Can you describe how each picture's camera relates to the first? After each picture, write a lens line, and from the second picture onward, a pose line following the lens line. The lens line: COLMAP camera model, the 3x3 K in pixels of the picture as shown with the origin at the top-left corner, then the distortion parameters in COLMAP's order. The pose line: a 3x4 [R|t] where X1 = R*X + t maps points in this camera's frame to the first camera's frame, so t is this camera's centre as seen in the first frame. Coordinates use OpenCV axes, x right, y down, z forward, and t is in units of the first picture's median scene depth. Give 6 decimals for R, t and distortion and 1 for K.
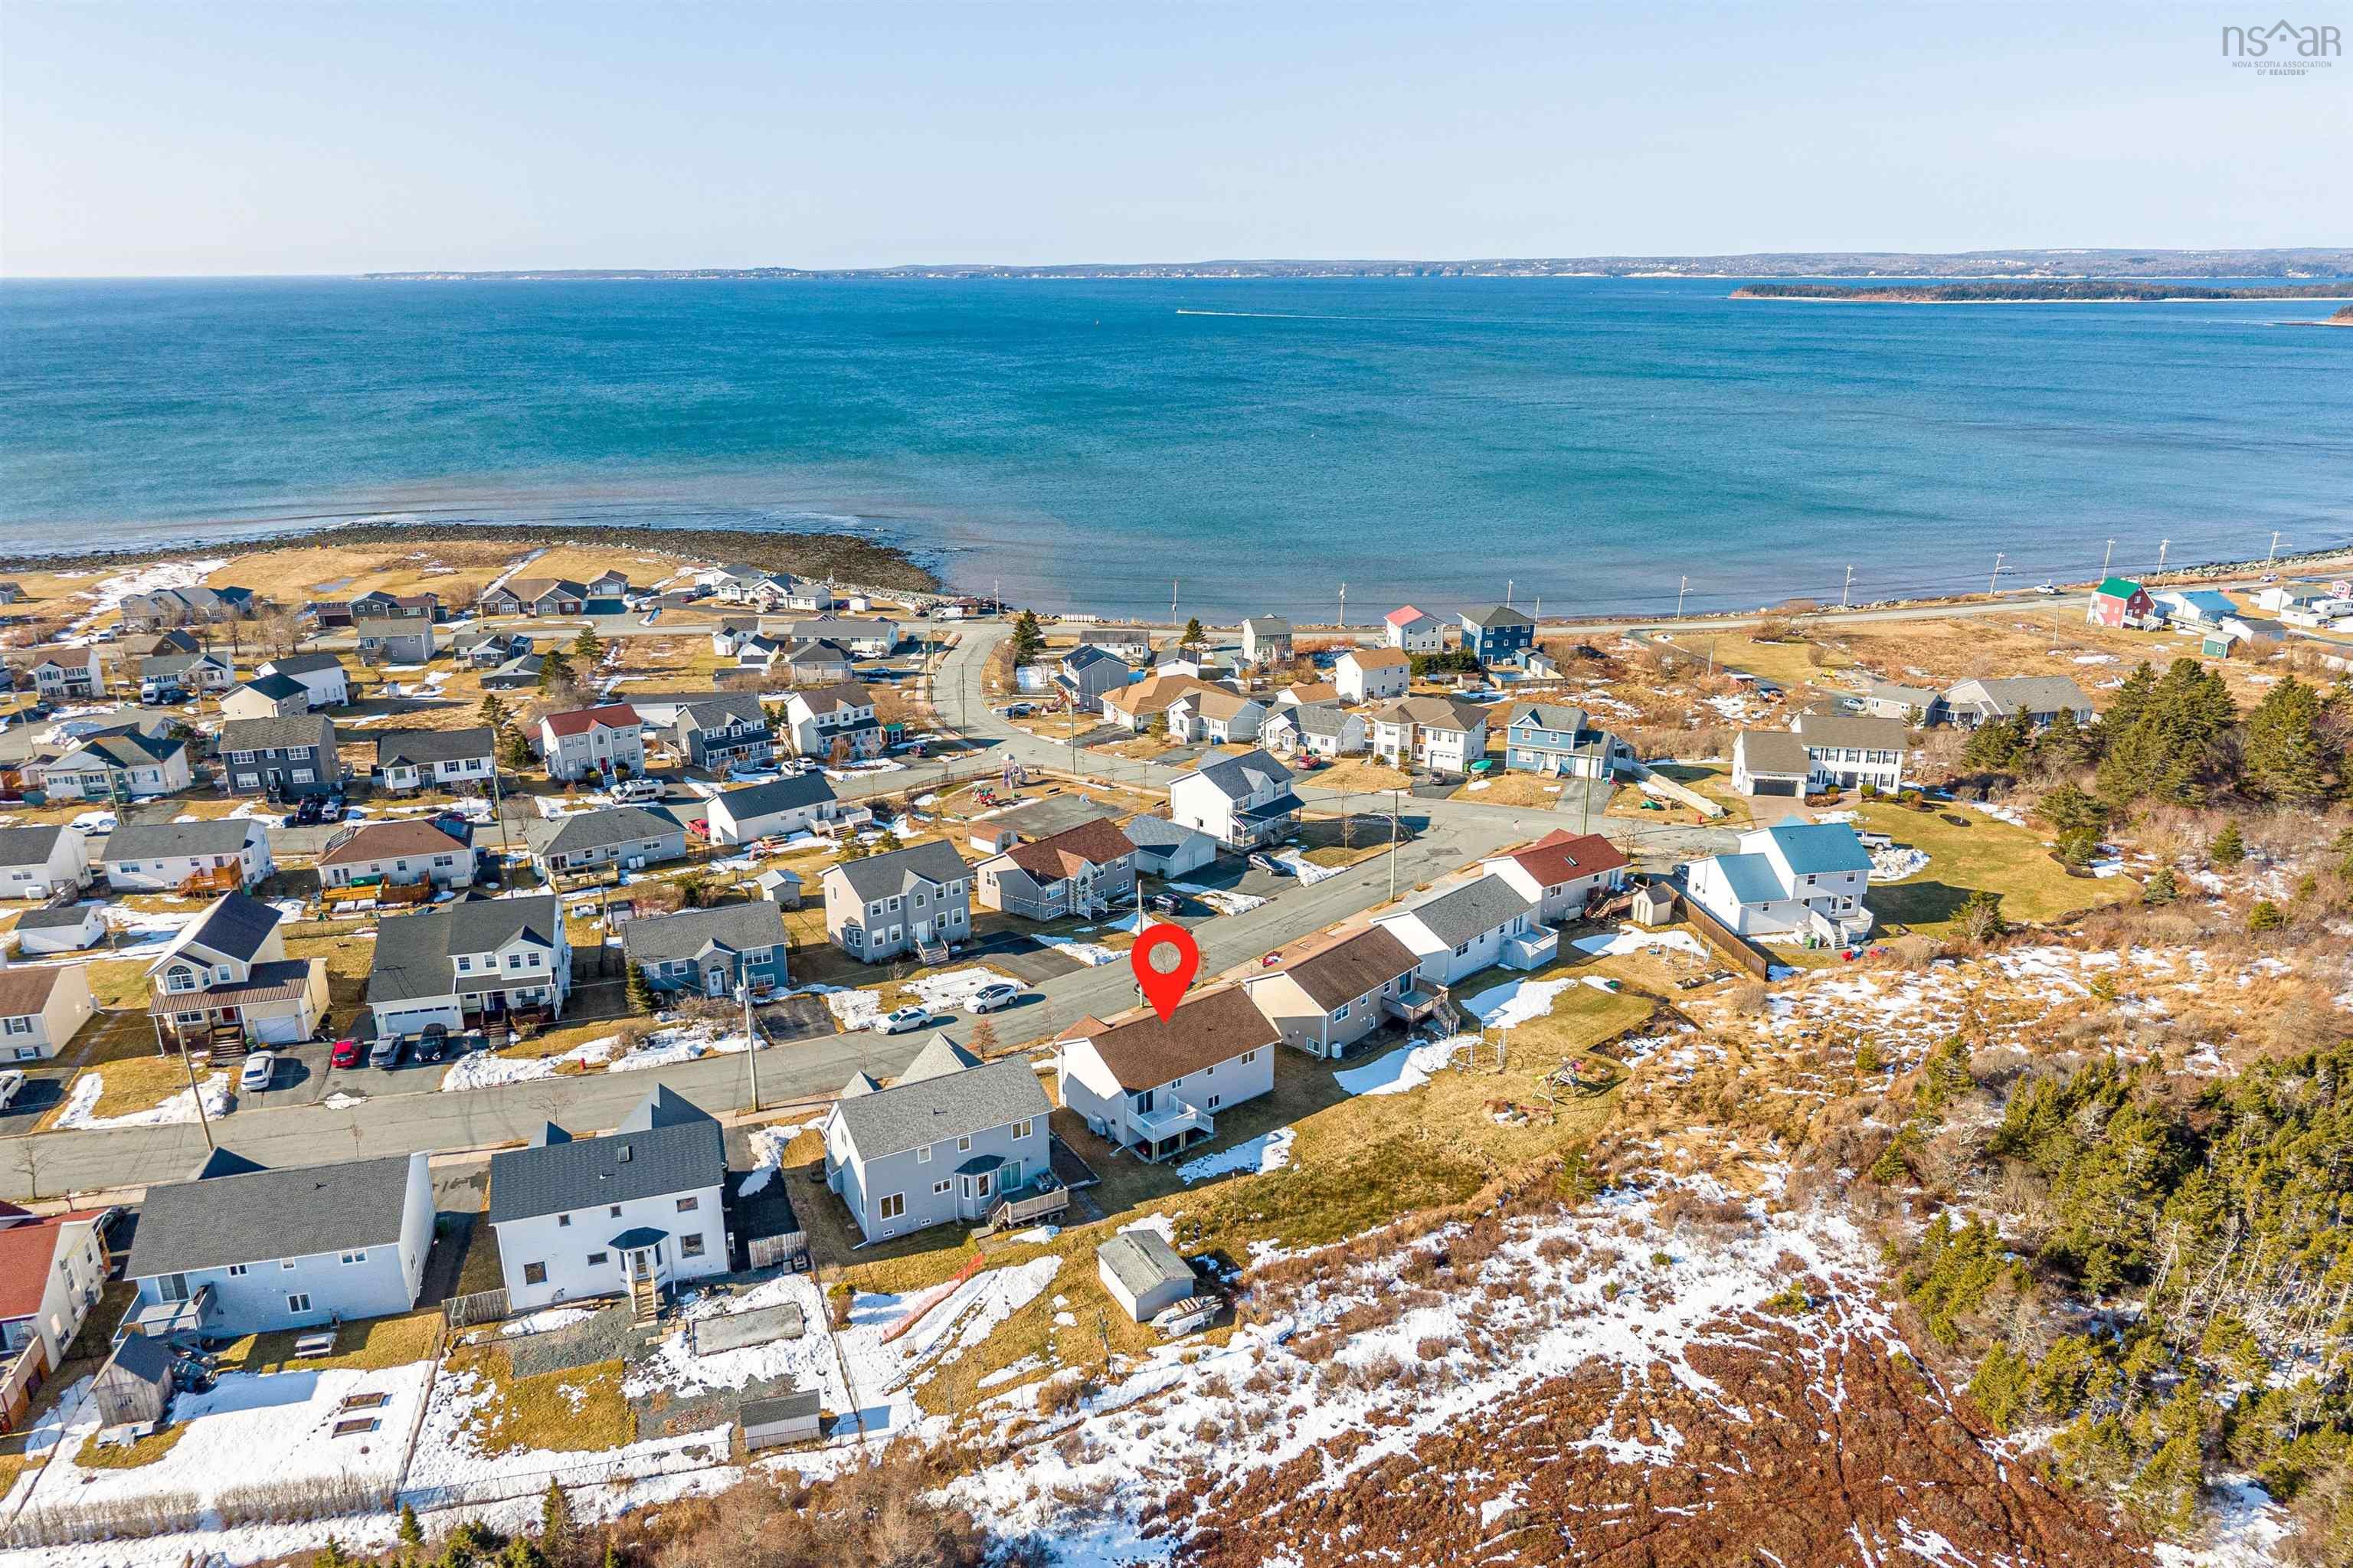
lens RADIAL K [[1613.0, 0, 1169.1], [0, 1613.0, 738.5], [0, 0, 1]] dist [0.074769, -0.122723]
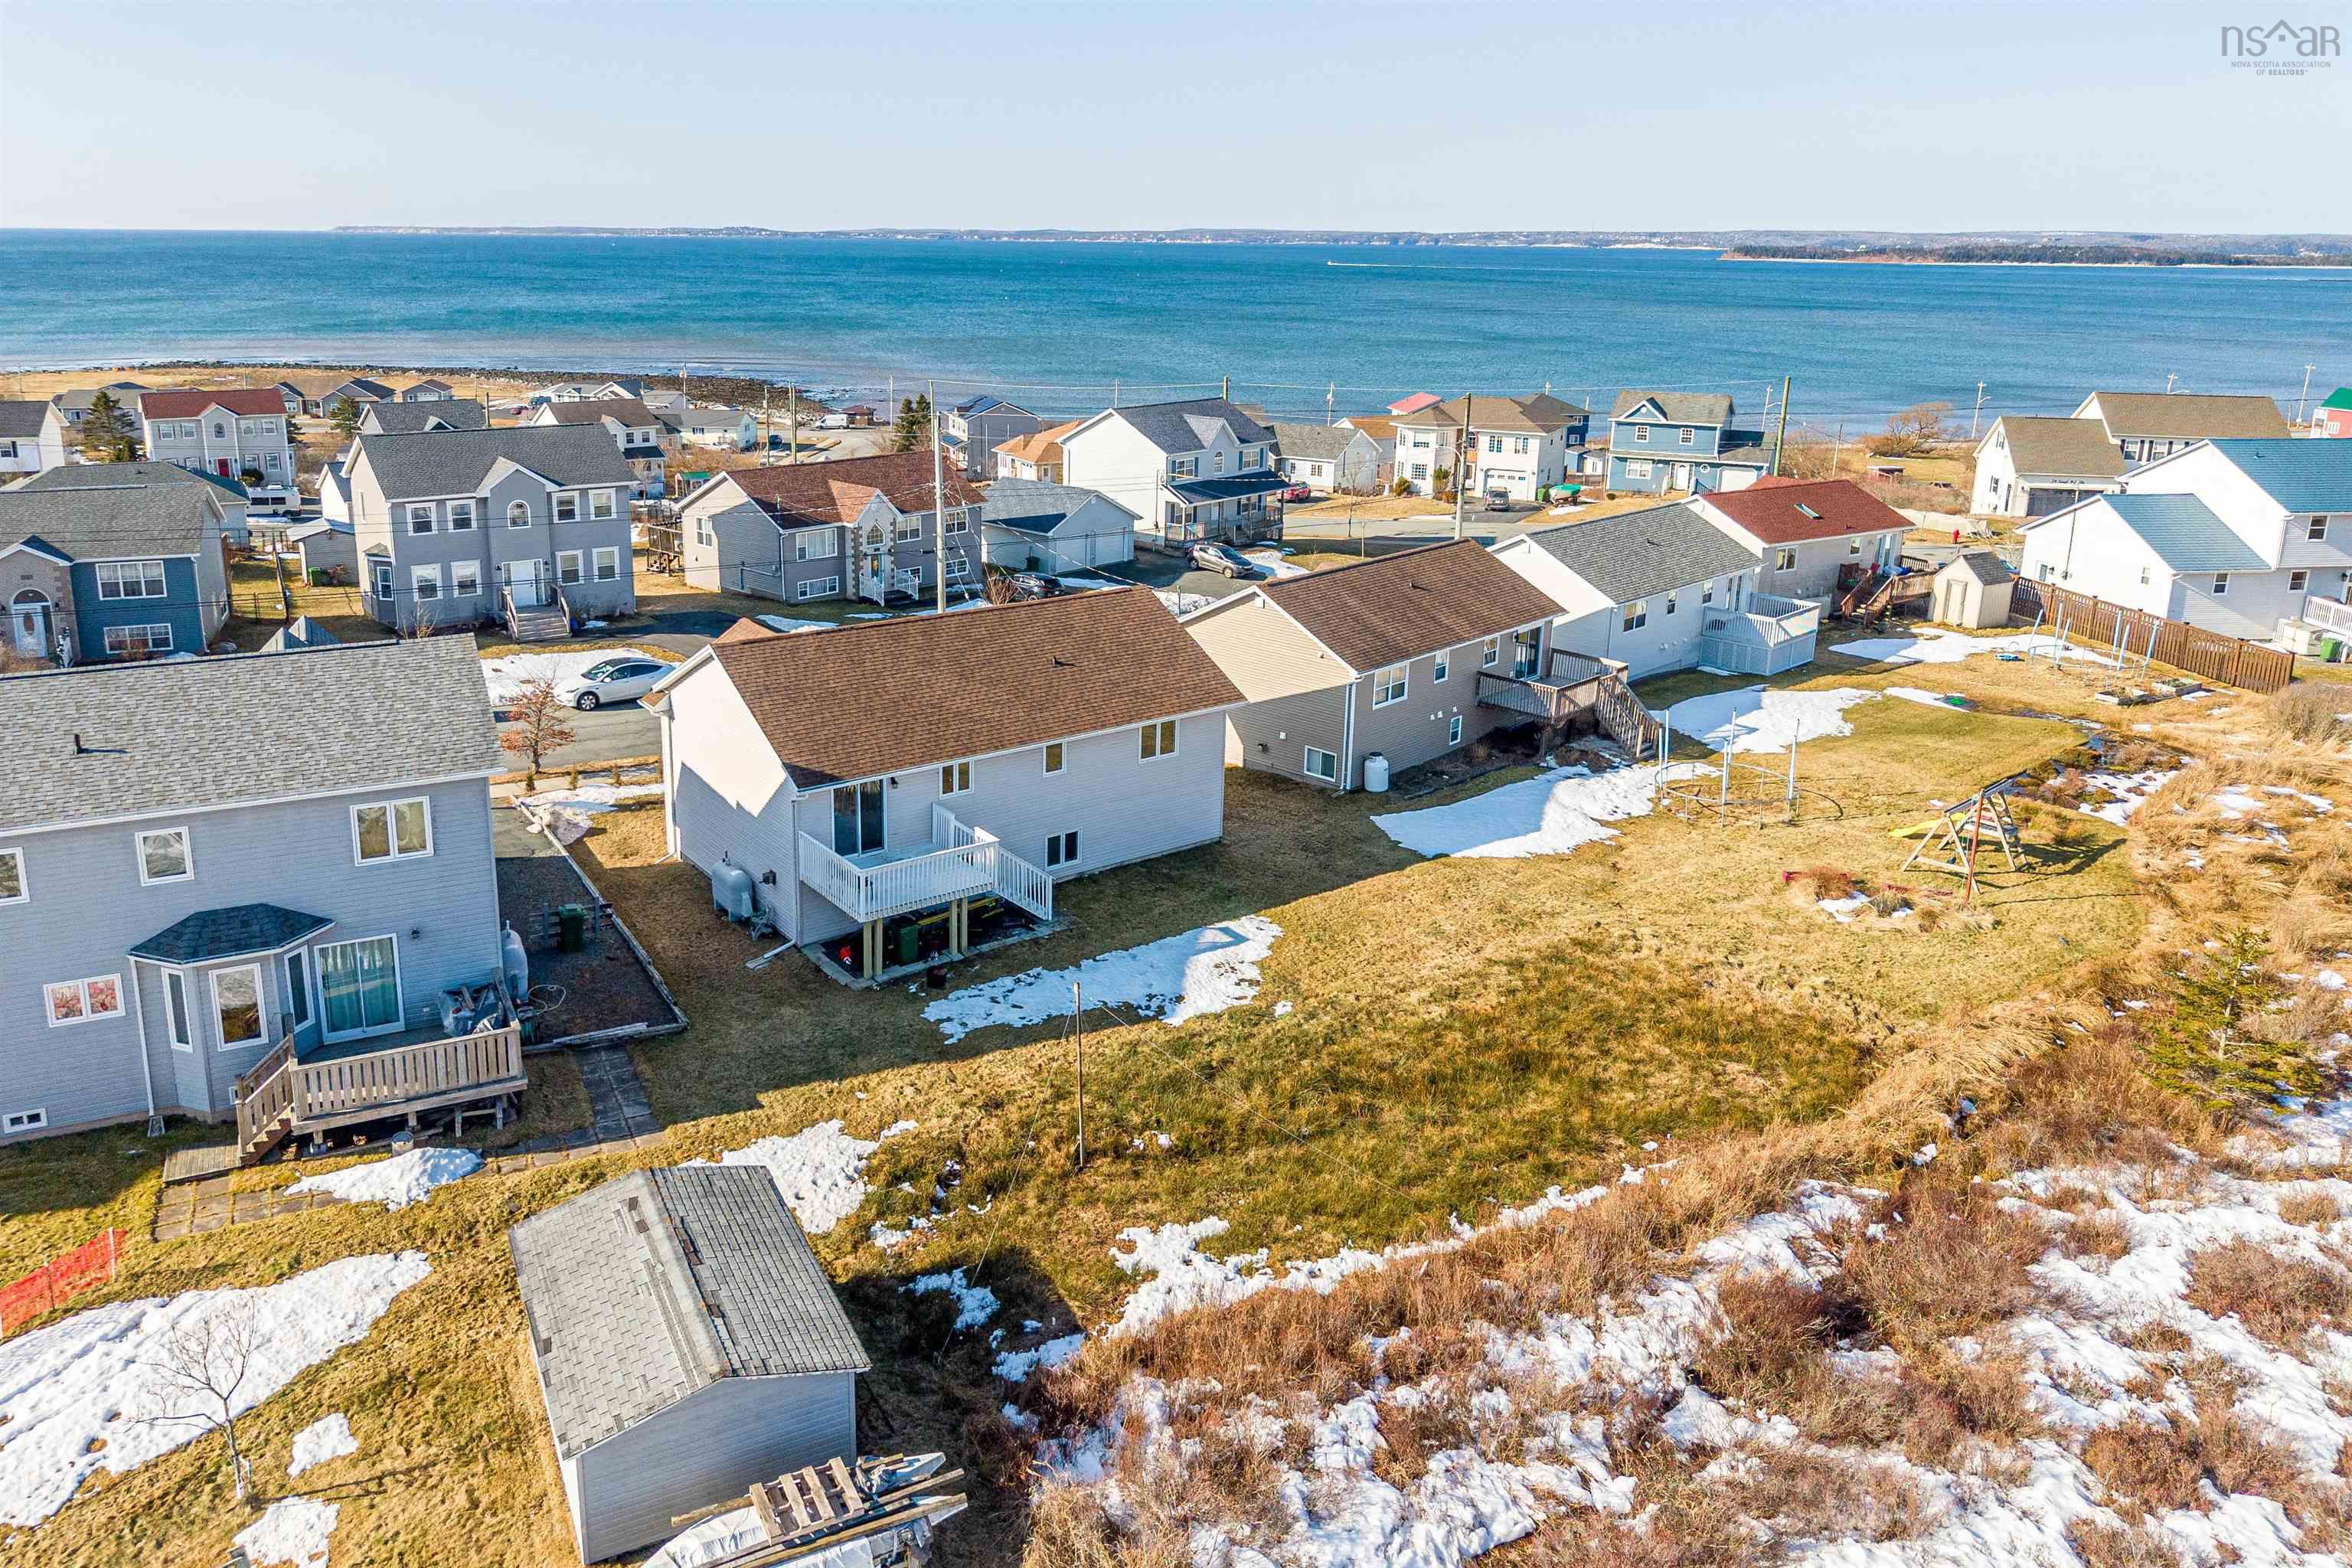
lens RADIAL K [[1651.1, 0, 1095.5], [0, 1651.1, 619.3], [0, 0, 1]] dist [0.002498, 0.000563]
pose [[0.999432, 0.025453, -0.022099, 0.044407], [-0.026695, 0.997967, -0.057876, 0.202059], [0.020581, 0.058433, 0.998079, 0.645108]]
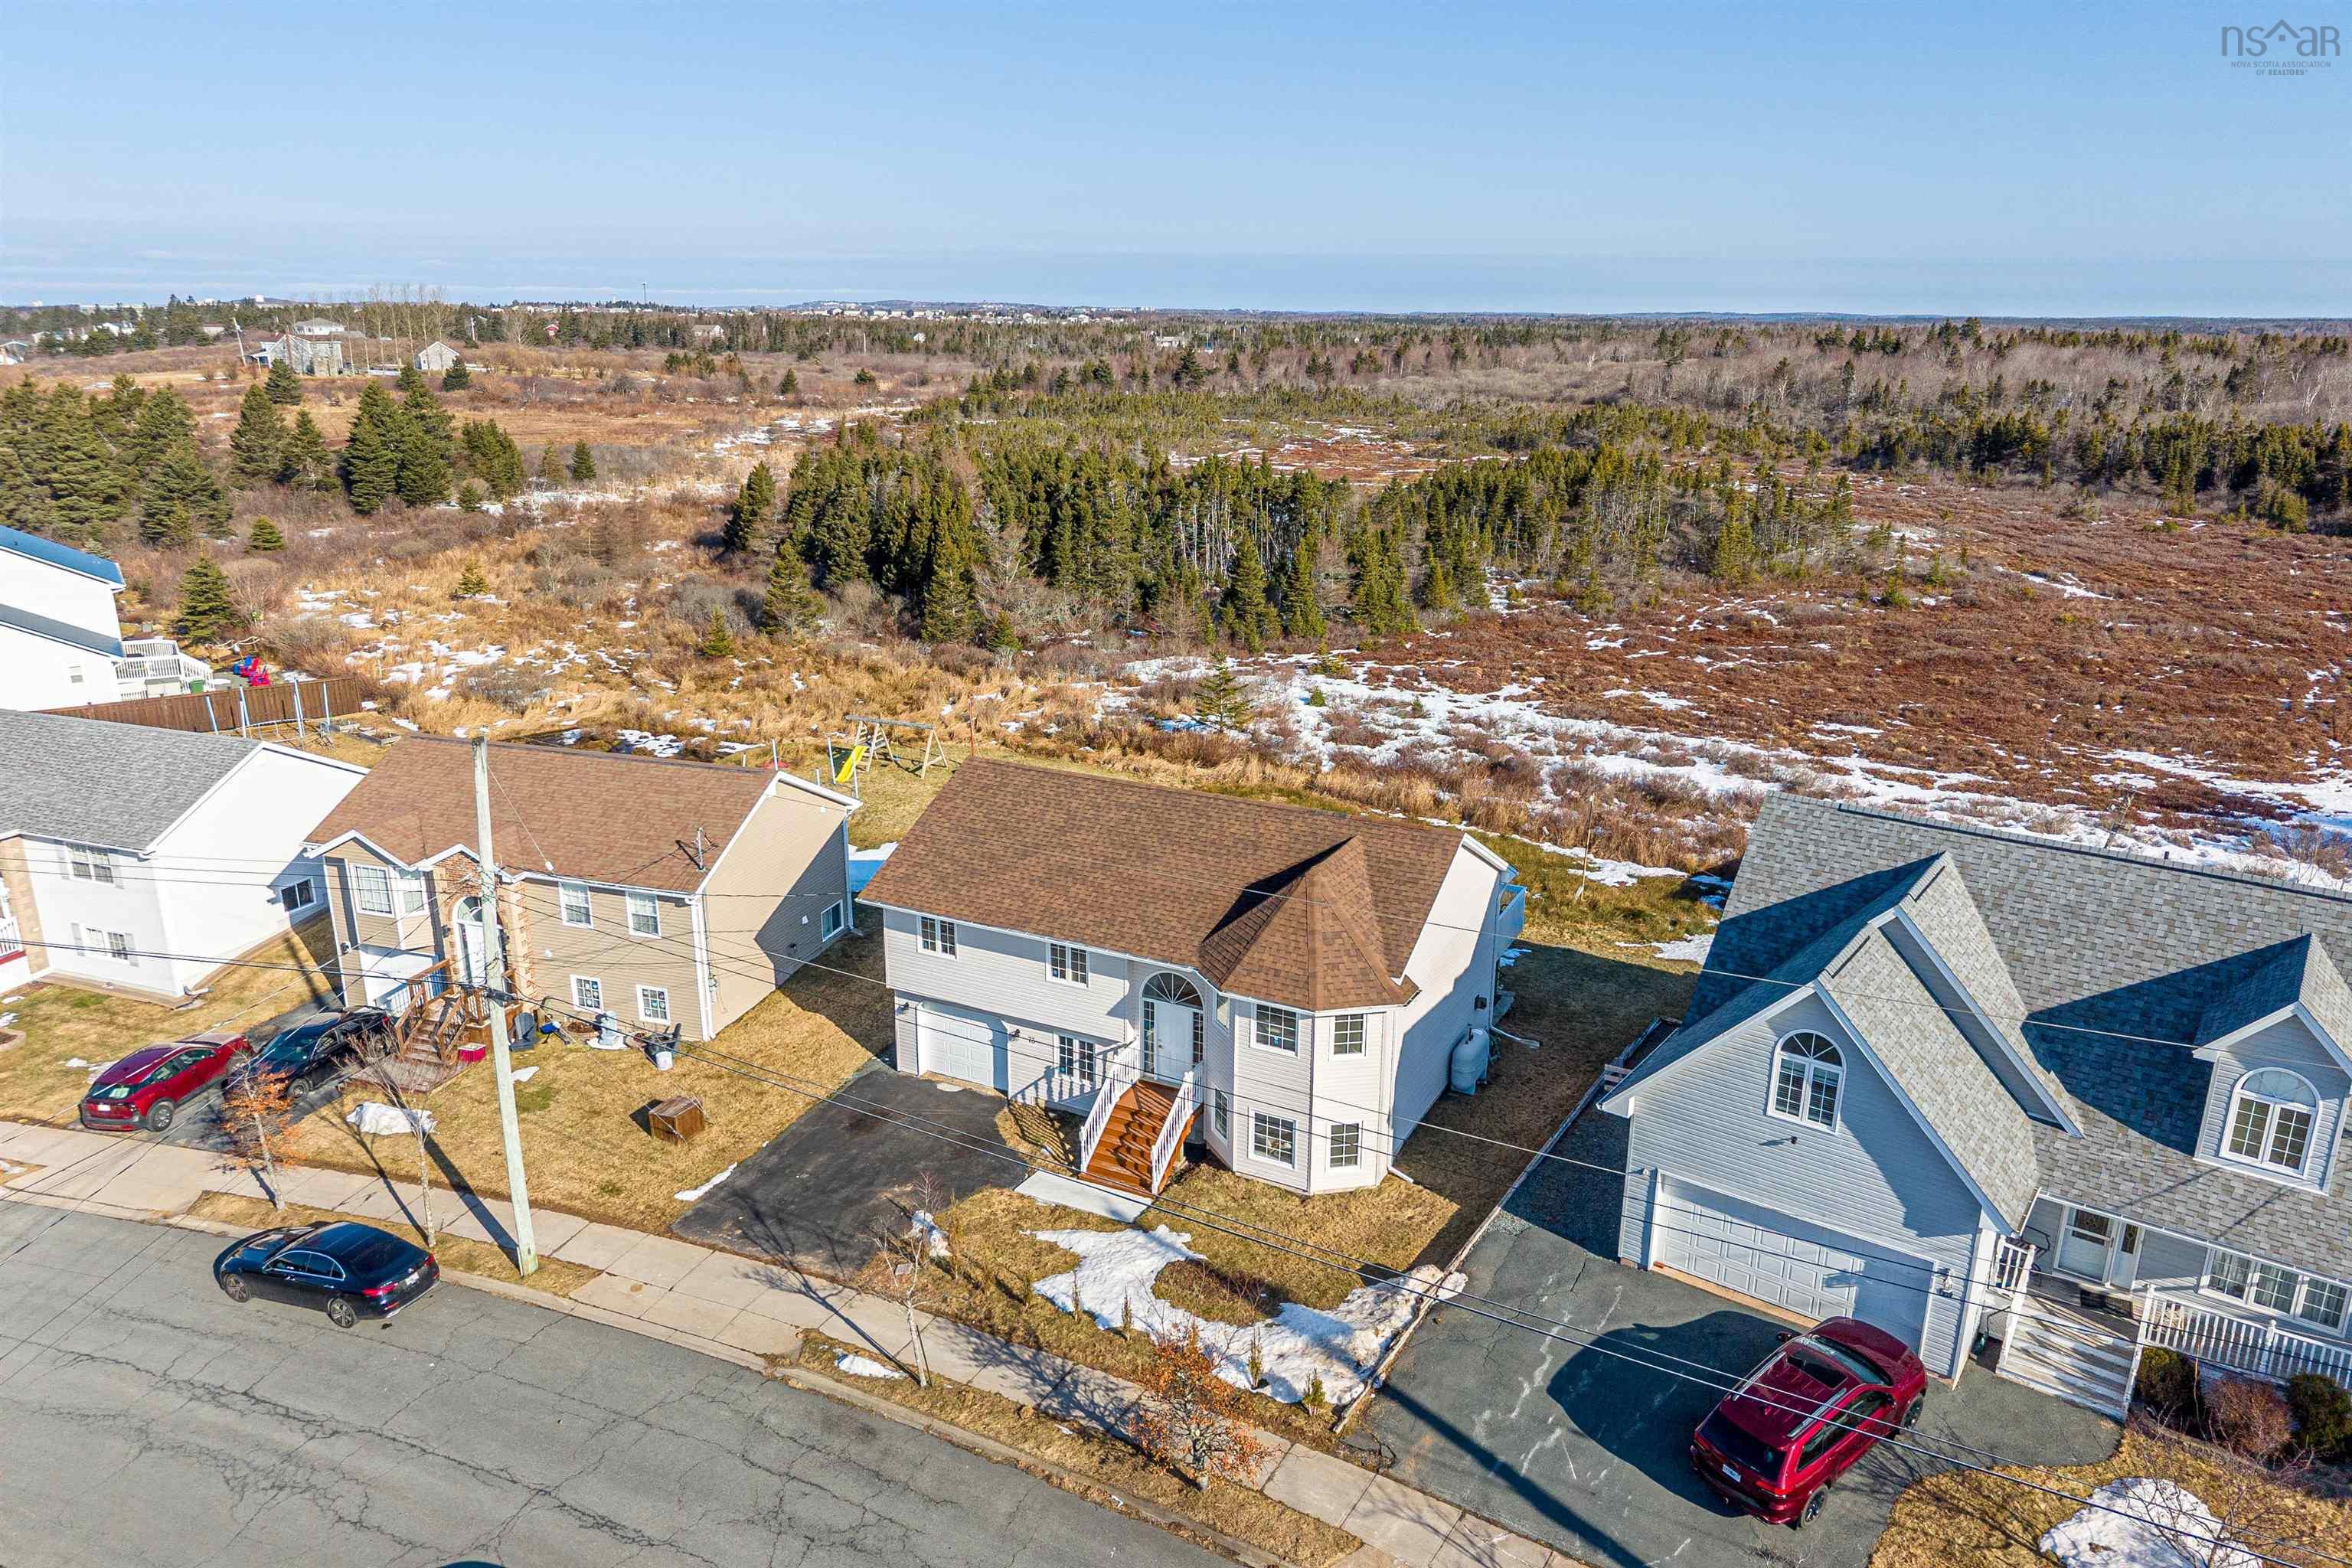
lens RADIAL K [[1578.8, 0, 1165.5], [0, 1578.8, 779.6], [0, 0, 1]] dist [0.004590, -0.000811]
pose [[-0.426152, -0.249864, 0.869461, -0.305787], [0.250891, 0.890757, 0.378953, 0.039613], [-0.869166, 0.379631, -0.316909, 1.170976]]
